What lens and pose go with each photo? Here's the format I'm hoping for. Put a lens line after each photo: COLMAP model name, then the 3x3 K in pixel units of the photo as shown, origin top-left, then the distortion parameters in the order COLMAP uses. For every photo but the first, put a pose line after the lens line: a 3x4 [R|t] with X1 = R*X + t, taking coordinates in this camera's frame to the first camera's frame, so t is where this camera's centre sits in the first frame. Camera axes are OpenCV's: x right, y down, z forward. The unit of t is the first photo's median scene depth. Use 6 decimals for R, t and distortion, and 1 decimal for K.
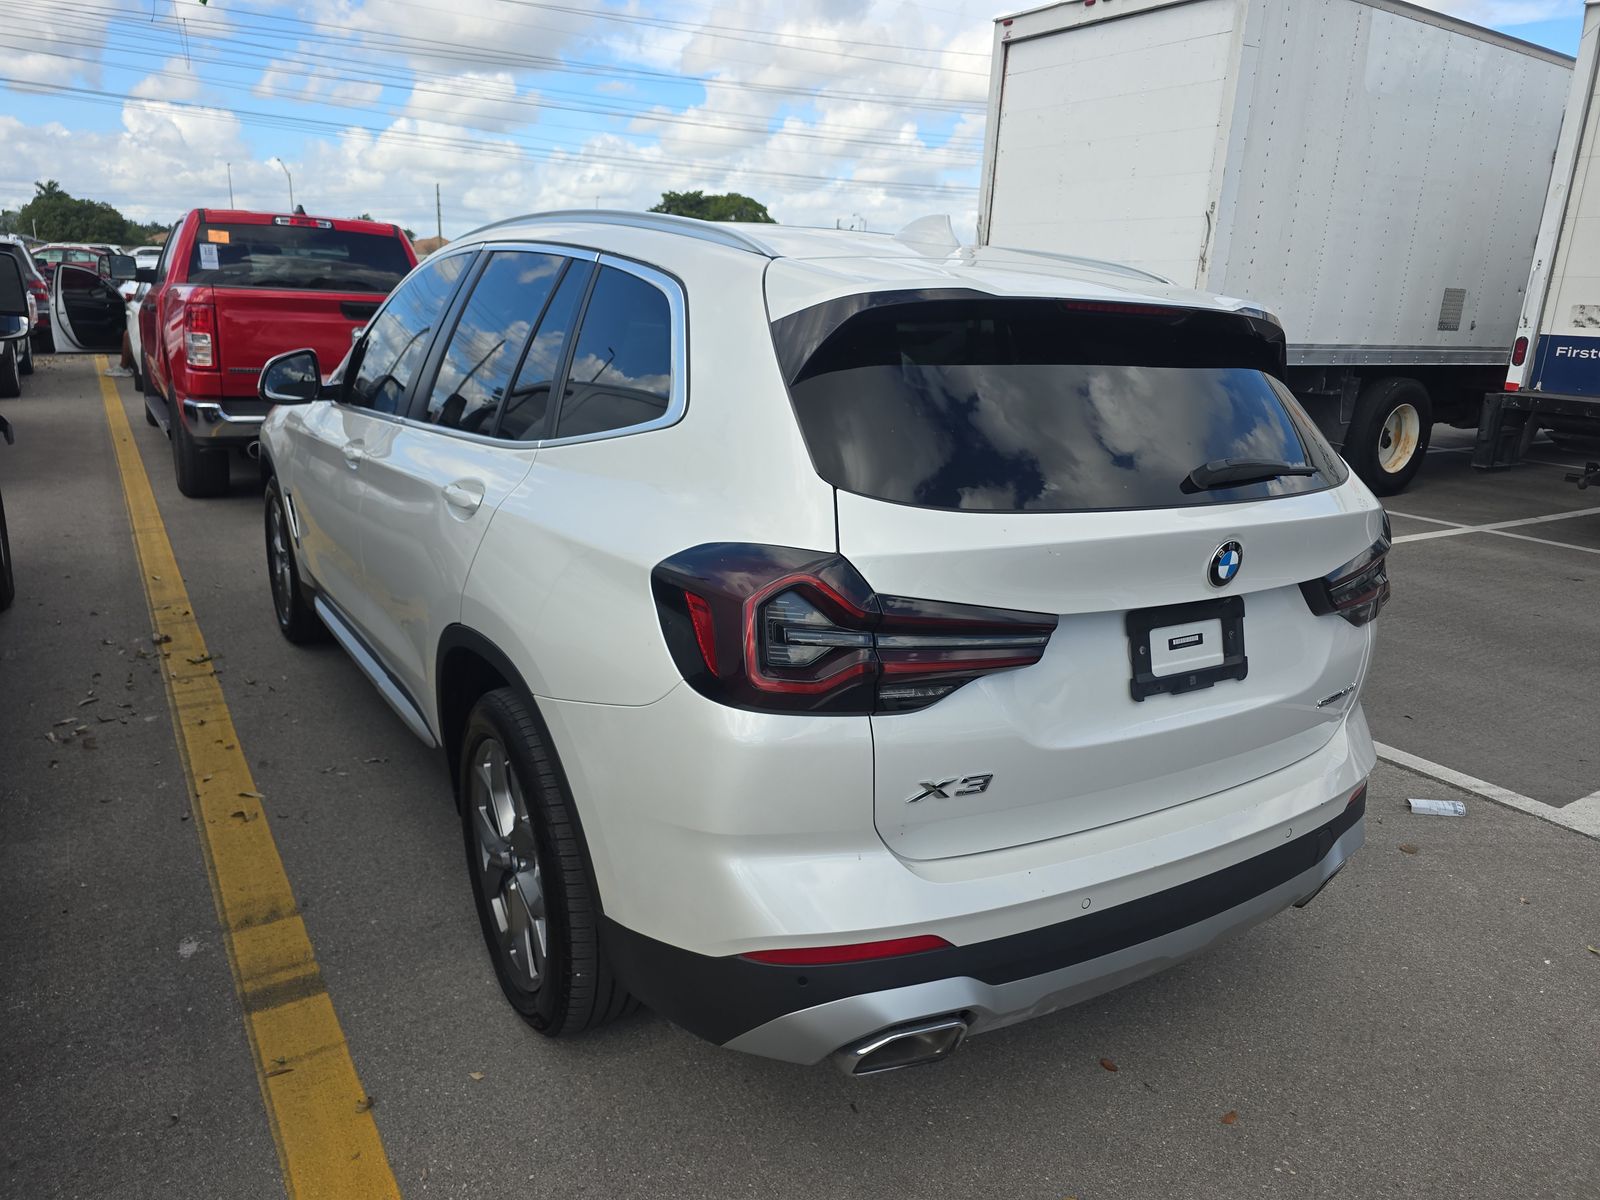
lens RADIAL K [[1083.6, 0, 789.1], [0, 1083.6, 585.8], [0, 0, 1]] dist [0.049781, -0.043061]
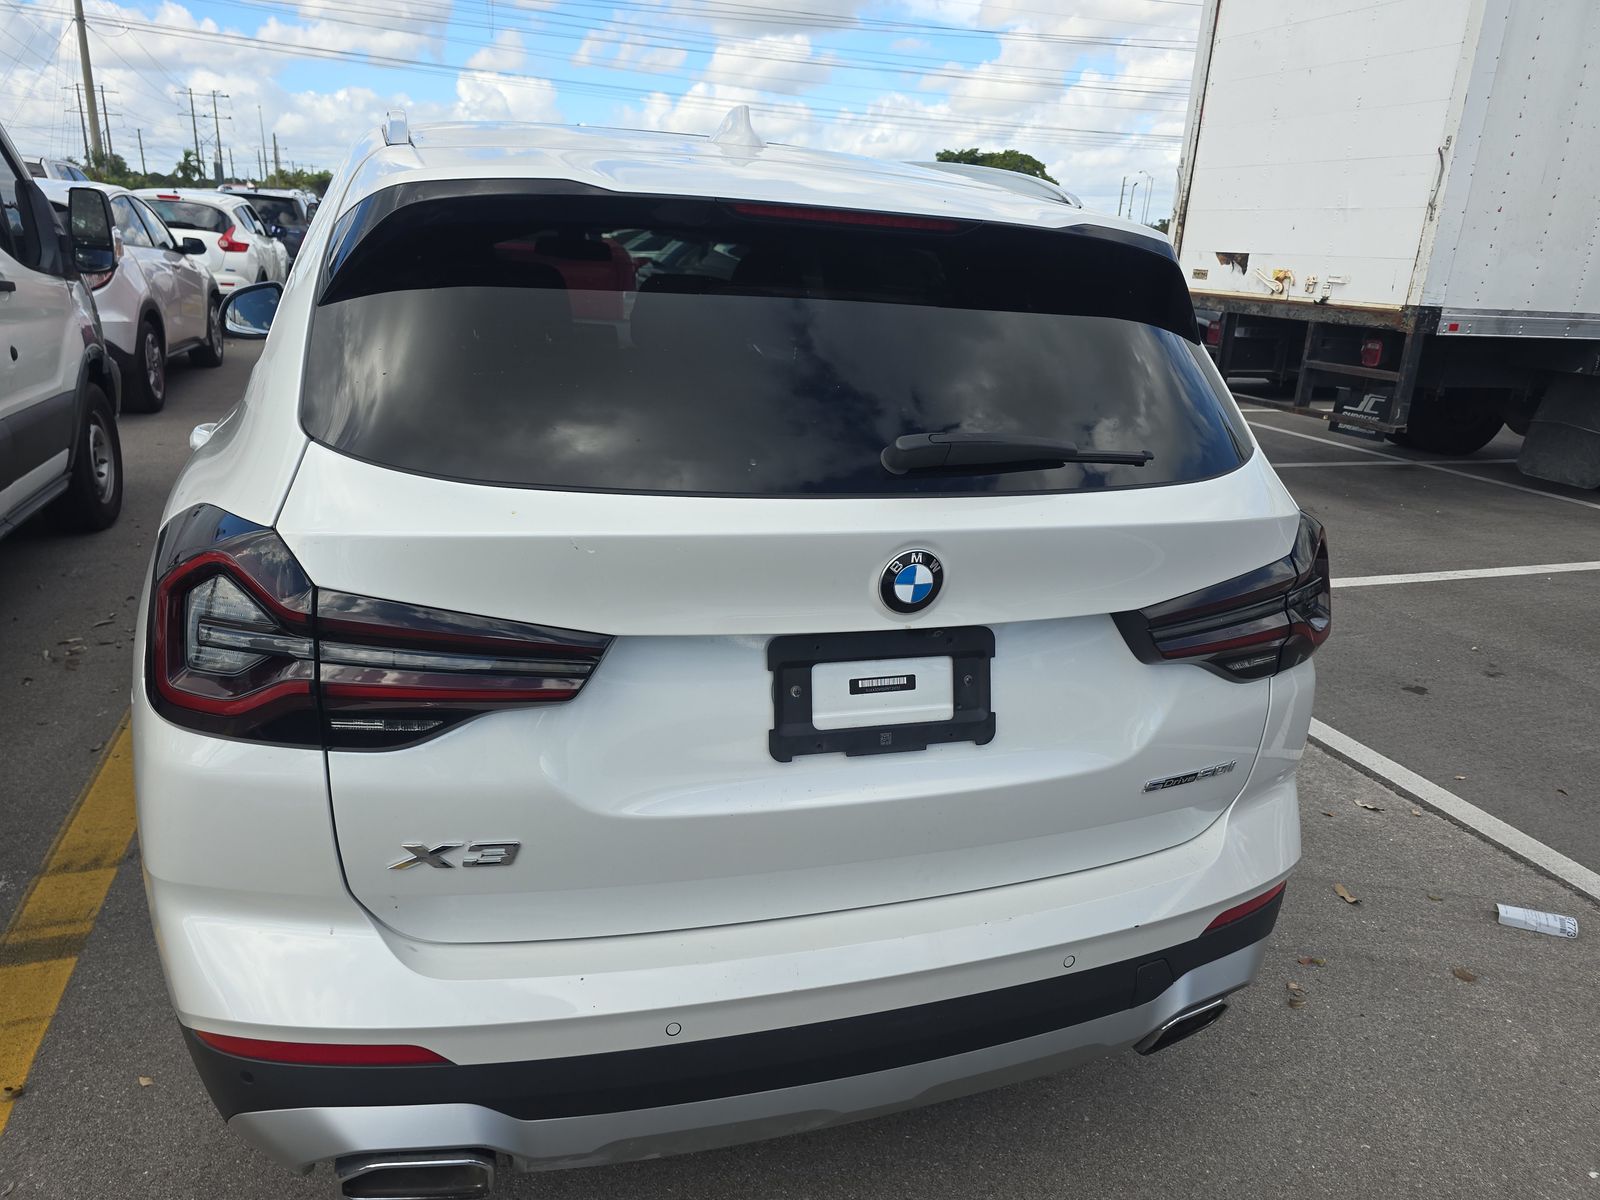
lens RADIAL K [[1083.6, 0, 797.1], [0, 1083.6, 583.5], [0, 0, 1]] dist [0.049781, -0.043061]
pose [[0.971336, 0.079750, -0.223935, 0.120873], [-0.073021, 0.996599, 0.038185, -0.010132], [0.226218, -0.020738, 0.973856, 0.075801]]
